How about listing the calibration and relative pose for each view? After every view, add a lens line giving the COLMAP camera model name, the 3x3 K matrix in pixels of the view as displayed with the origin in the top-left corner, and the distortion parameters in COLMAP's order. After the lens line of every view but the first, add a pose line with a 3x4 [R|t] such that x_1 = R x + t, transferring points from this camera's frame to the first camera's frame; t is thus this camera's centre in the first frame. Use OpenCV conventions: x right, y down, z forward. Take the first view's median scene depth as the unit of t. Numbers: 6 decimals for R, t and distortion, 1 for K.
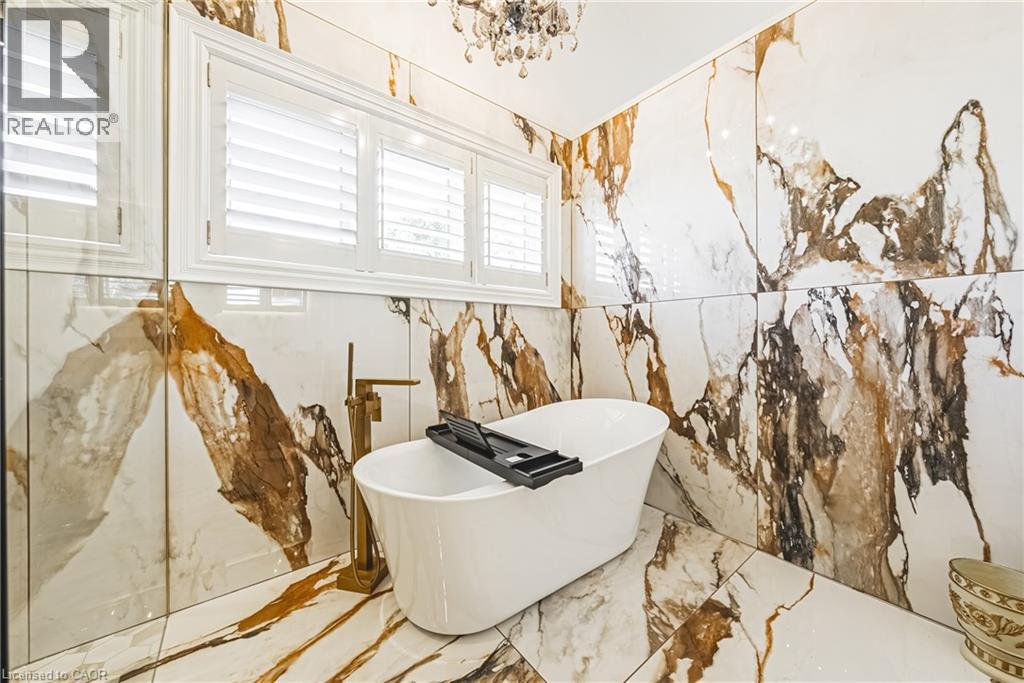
lens RADIAL K [[361.2, 0, 511.5], [0, 361.2, 339.5], [0, 0, 1]] dist [-0.000940, -0.000037]
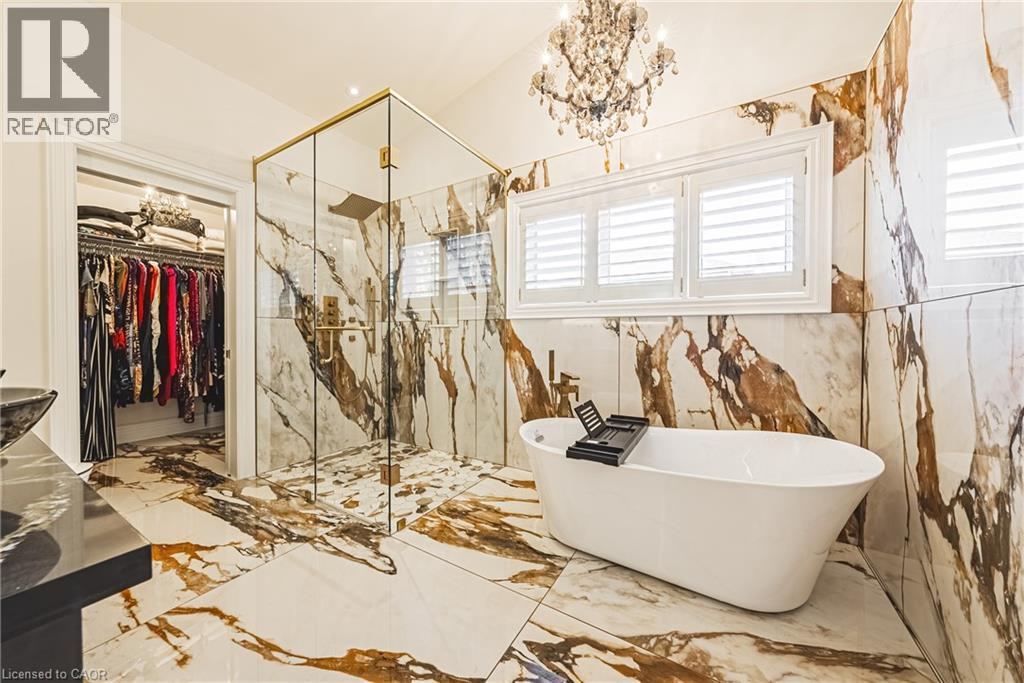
lens RADIAL K [[354.7, 0, 512.0], [0, 354.7, 341.5], [0, 0, 1]] dist [-0.001037, -0.000047]
pose [[0.347069, 0.023663, -0.937541, 0.729643], [-0.010179, 0.999718, 0.021464, -0.045766], [0.937784, 0.002094, 0.347212, 0.162681]]
